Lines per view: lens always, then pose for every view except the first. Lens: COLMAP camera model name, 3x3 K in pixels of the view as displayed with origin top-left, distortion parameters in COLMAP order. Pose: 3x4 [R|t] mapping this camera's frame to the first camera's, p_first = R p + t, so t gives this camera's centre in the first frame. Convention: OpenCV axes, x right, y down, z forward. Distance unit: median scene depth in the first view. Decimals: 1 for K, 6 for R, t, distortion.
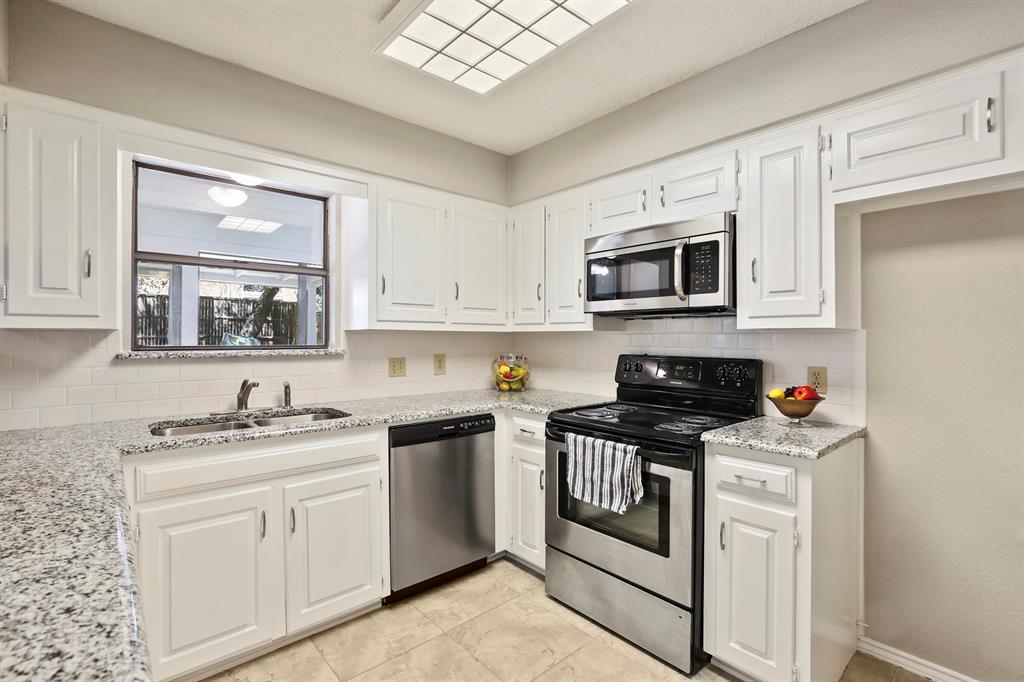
lens RADIAL K [[463.9, 0, 511.2], [0, 463.9, 335.6], [0, 0, 1]] dist [-0.026381, 0.007585]
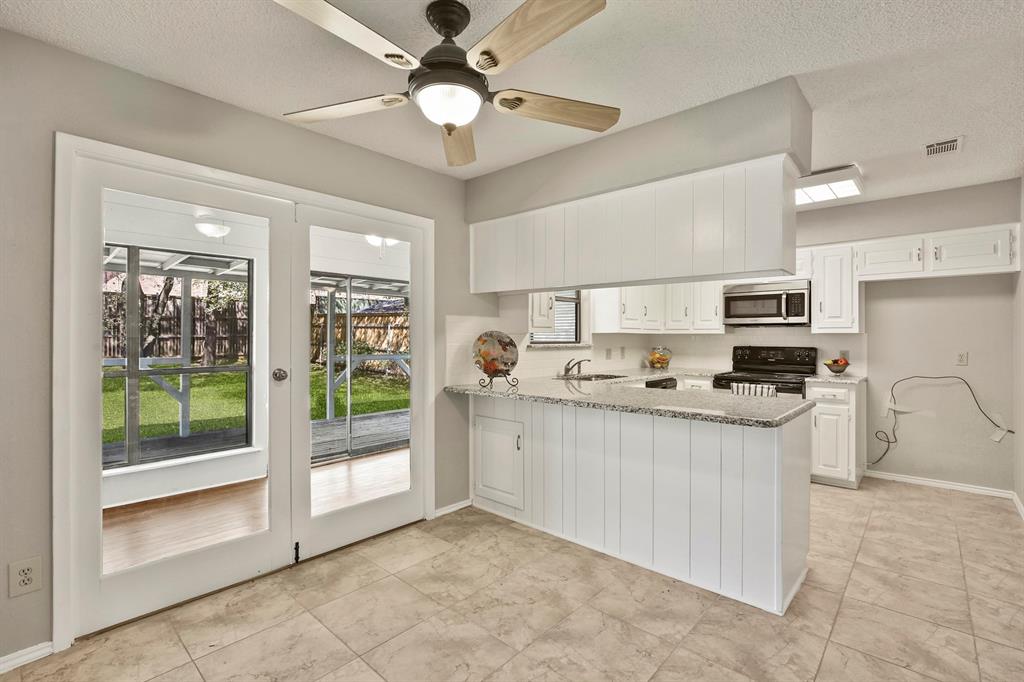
lens RADIAL K [[463.9, 0, 511.2], [0, 463.9, 335.6], [0, 0, 1]] dist [-0.026381, 0.007585]
pose [[0.994920, 0.000291, 0.100668, -1.144489], [-0.000485, 0.999998, 0.001899, -0.006498], [-0.100668, -0.001938, 0.994918, -1.020691]]
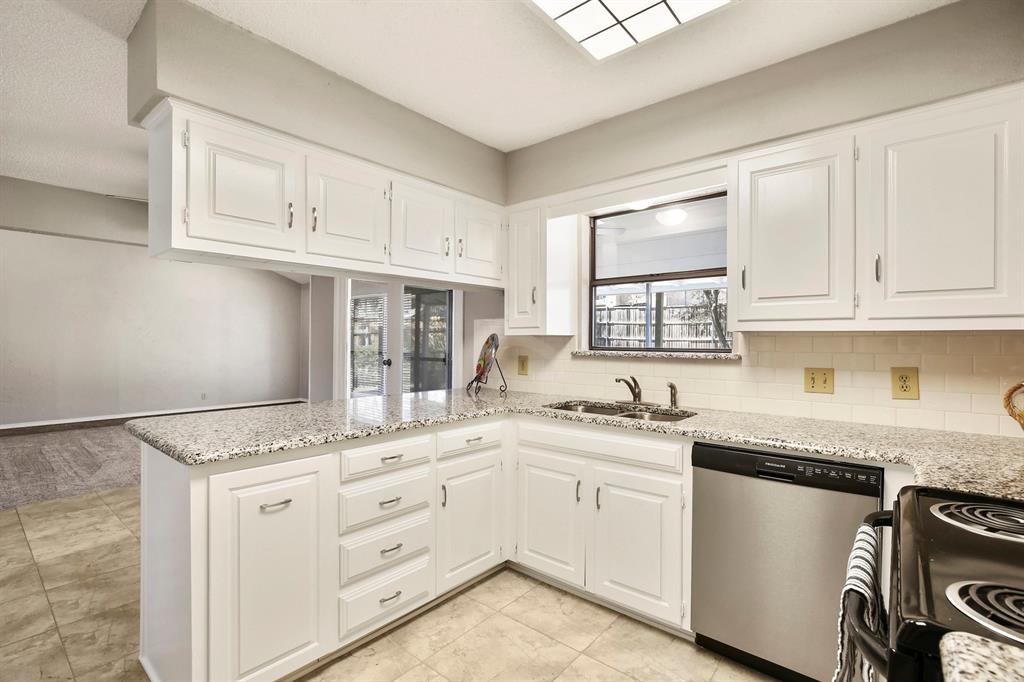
lens RADIAL K [[474.1, 0, 514.7], [0, 474.1, 338.8], [0, 0, 1]] dist [-0.020370, 0.007953]
pose [[0.142637, -0.005038, -0.989762, 0.636031], [0.002309, 0.999986, -0.004757, 0.005040], [0.989772, -0.001607, 0.142646, 0.584539]]
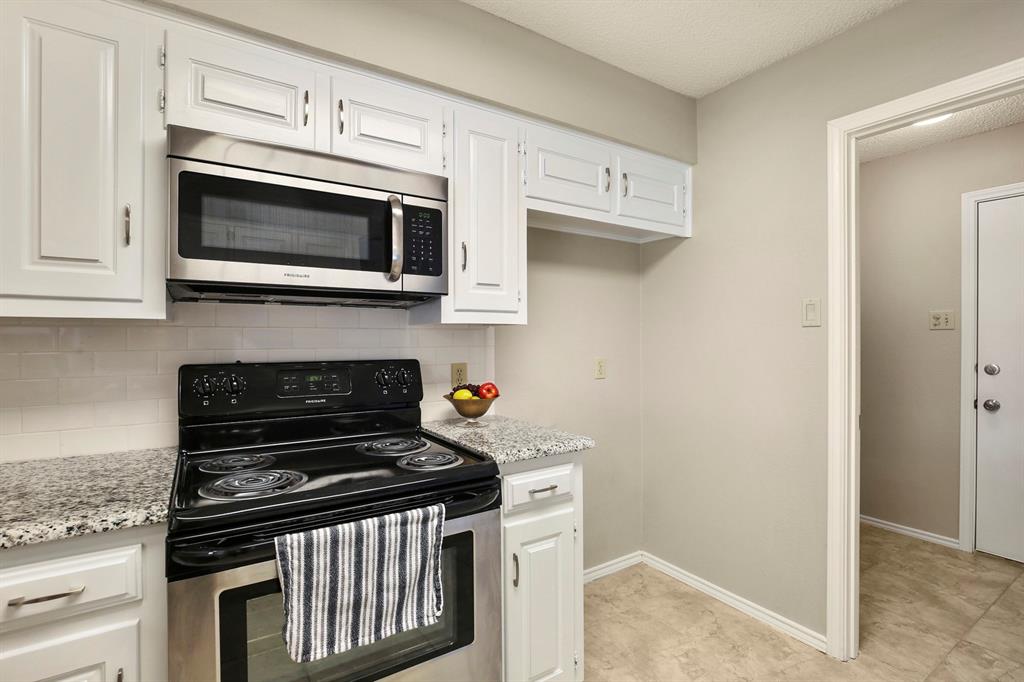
lens RADIAL K [[474.1, 0, 514.7], [0, 474.1, 338.8], [0, 0, 1]] dist [-0.020370, 0.007953]
pose [[0.144173, -0.006819, 0.989529, -0.332605], [-0.005741, 0.999954, 0.007727, 0.005929], [-0.989536, -0.006795, 0.144127, 0.750906]]
